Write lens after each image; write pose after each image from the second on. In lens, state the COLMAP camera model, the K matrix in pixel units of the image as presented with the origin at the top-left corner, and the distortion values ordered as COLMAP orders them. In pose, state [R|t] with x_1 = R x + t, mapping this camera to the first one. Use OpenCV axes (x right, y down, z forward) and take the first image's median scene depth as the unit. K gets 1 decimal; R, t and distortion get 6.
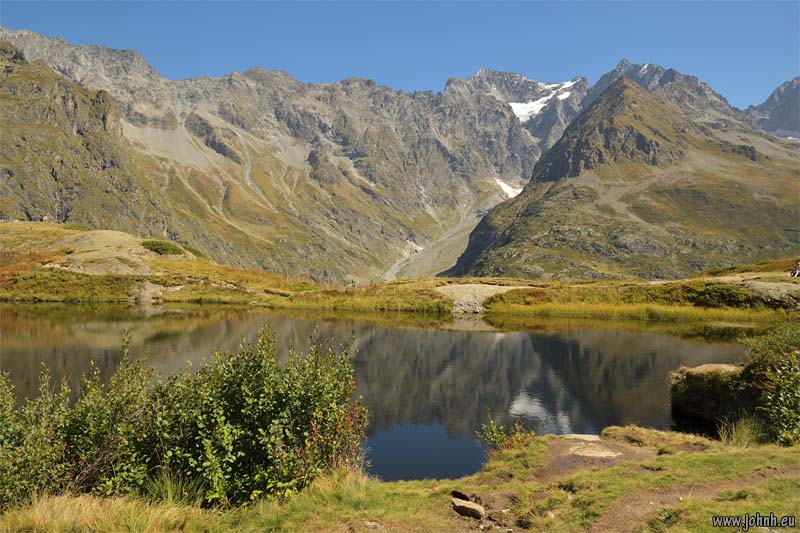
lens RADIAL K [[540.5, 0, 400.0], [0, 540.5, 266.5], [0, 0, 1]] dist [-0.003599, -0.007017]
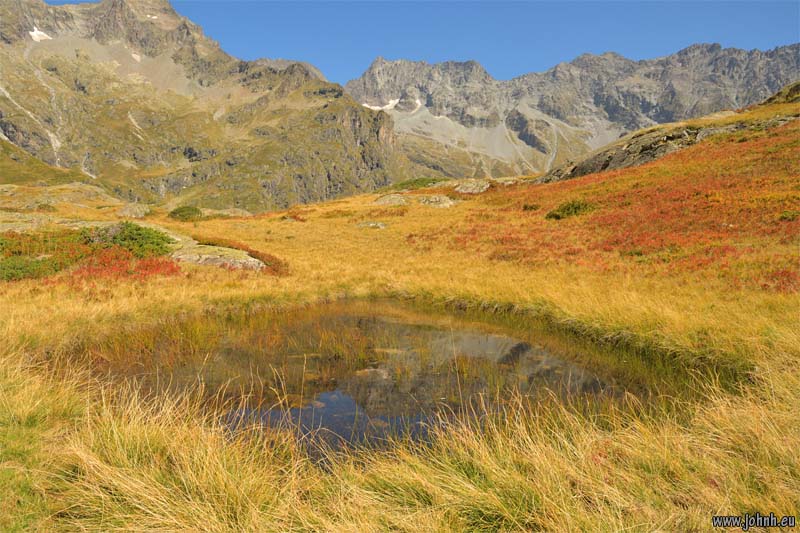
lens RADIAL K [[540.5, 0, 400.0], [0, 540.5, 266.5], [0, 0, 1]] dist [-0.003599, -0.007017]
pose [[0.782585, 0.053316, -0.620256, 0.117172], [-0.038051, 0.998560, 0.037825, 0.003390], [0.621379, -0.006000, 0.783487, -0.011063]]
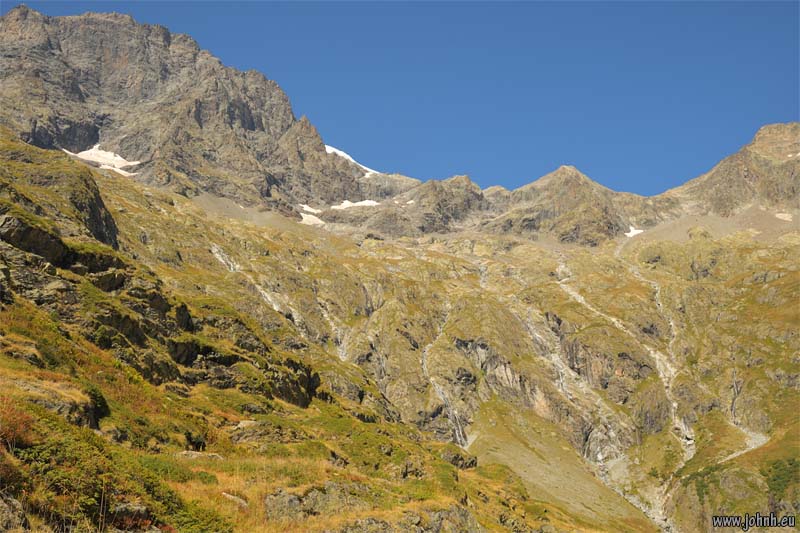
lens RADIAL K [[717.8, 0, 400.0], [0, 717.8, 266.5], [0, 0, 1]] dist [-0.011769, -0.009230]
pose [[-0.039472, -0.316432, -0.947794, -0.096068], [-0.027767, 0.948514, -0.315516, -0.018135], [0.998835, 0.013864, -0.046226, 0.066347]]
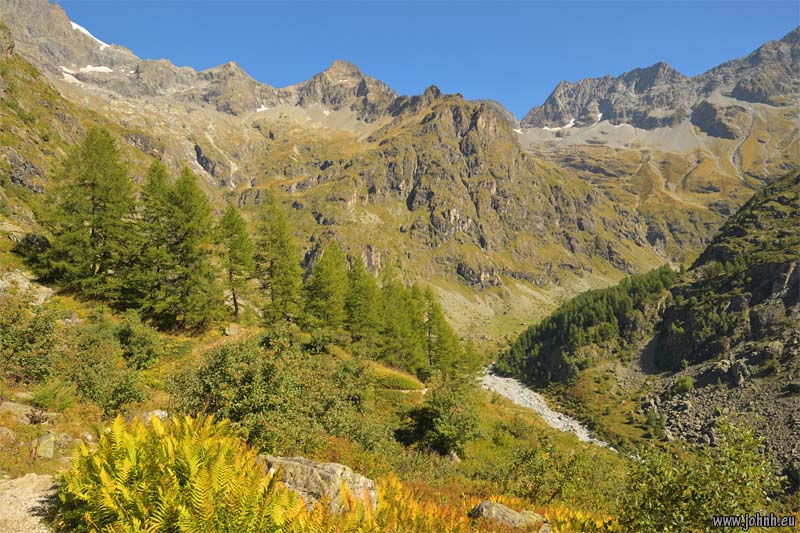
lens RADIAL K [[540.5, 0, 400.0], [0, 540.5, 266.5], [0, 0, 1]] dist [-0.003599, -0.007017]
pose [[0.437444, -0.049092, -0.897905, 0.214581], [-0.000849, 0.998486, -0.055005, 0.063832], [0.899245, 0.024824, 0.436740, 0.060393]]
